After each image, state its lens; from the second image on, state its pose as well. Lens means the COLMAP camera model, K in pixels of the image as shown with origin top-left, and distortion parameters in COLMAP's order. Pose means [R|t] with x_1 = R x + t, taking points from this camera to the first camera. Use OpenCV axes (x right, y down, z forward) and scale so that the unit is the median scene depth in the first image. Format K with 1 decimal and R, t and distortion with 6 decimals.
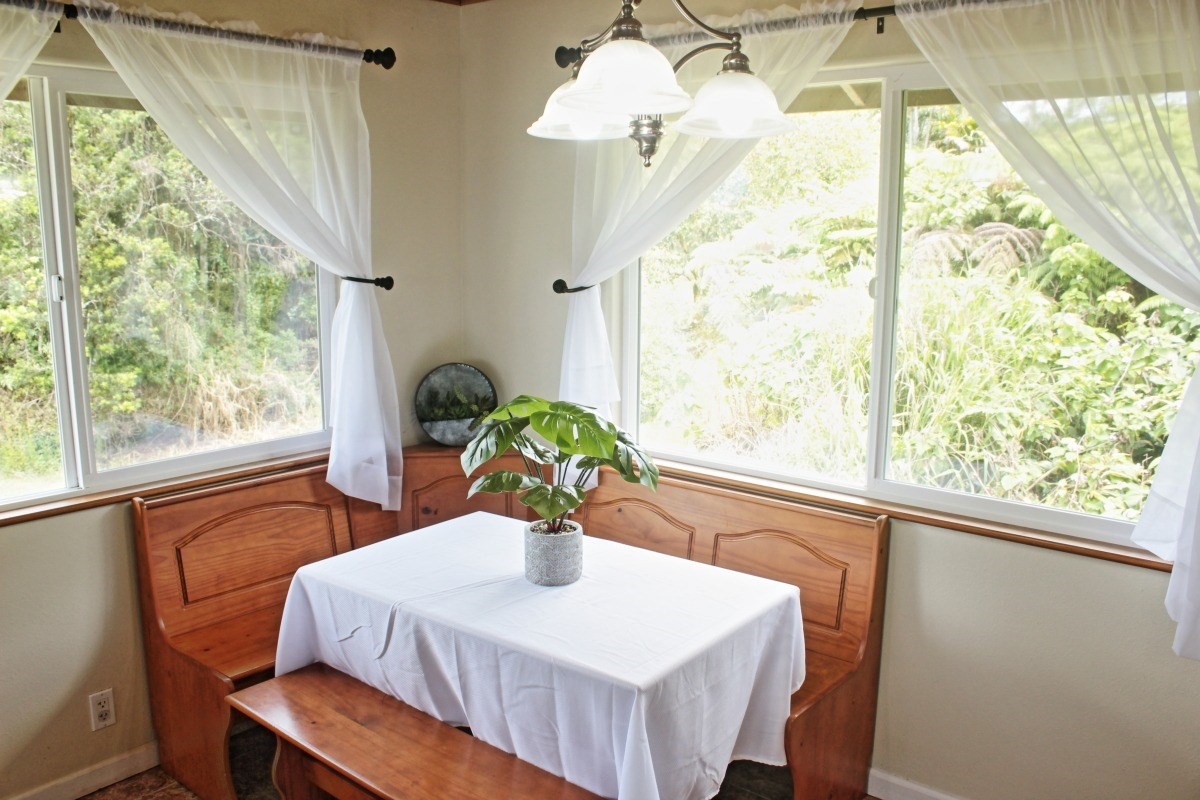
lens RADIAL K [[997.7, 0, 596.5], [0, 997.7, 405.7], [0, 0, 1]] dist [-0.173685, 0.161109]
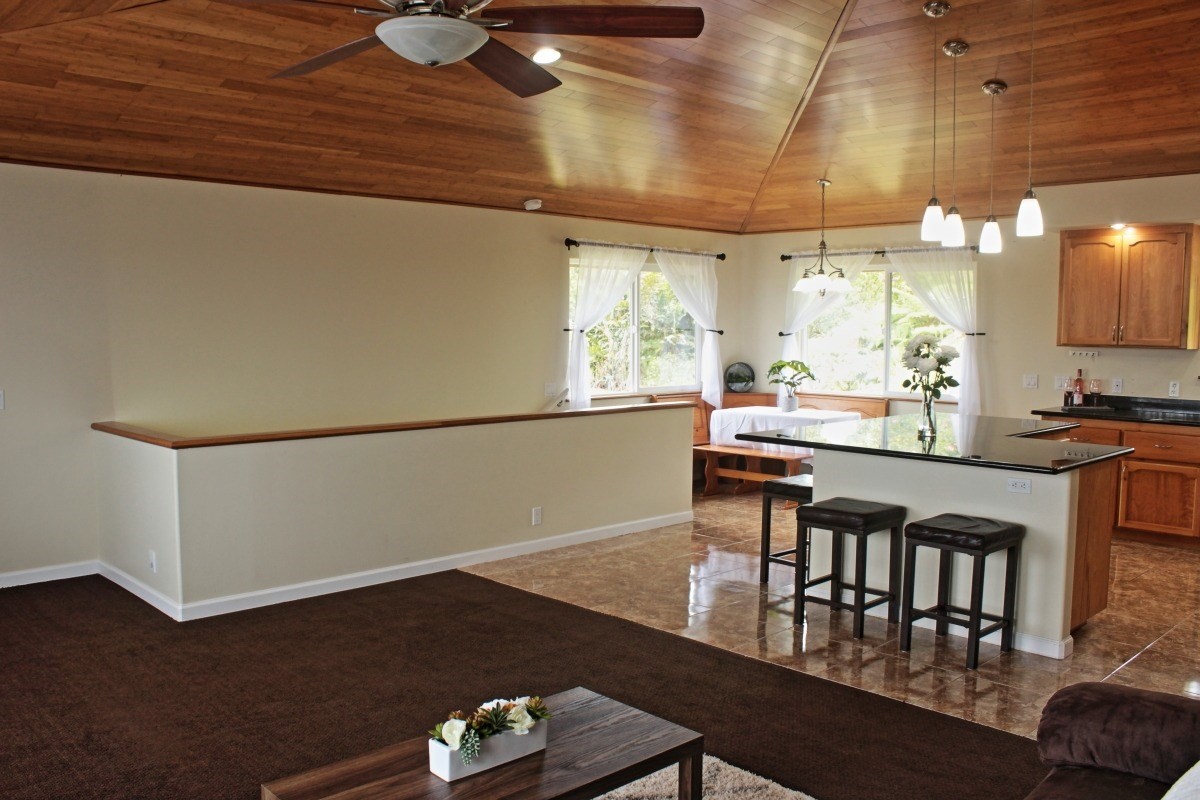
lens RADIAL K [[997.7, 0, 596.5], [0, 997.7, 405.7], [0, 0, 1]] dist [-0.173685, 0.161109]
pose [[0.995118, 0.008535, -0.098324, -0.296097], [-0.018414, 0.994816, -0.100011, 0.403444], [0.096961, 0.101334, 0.990116, -1.982882]]
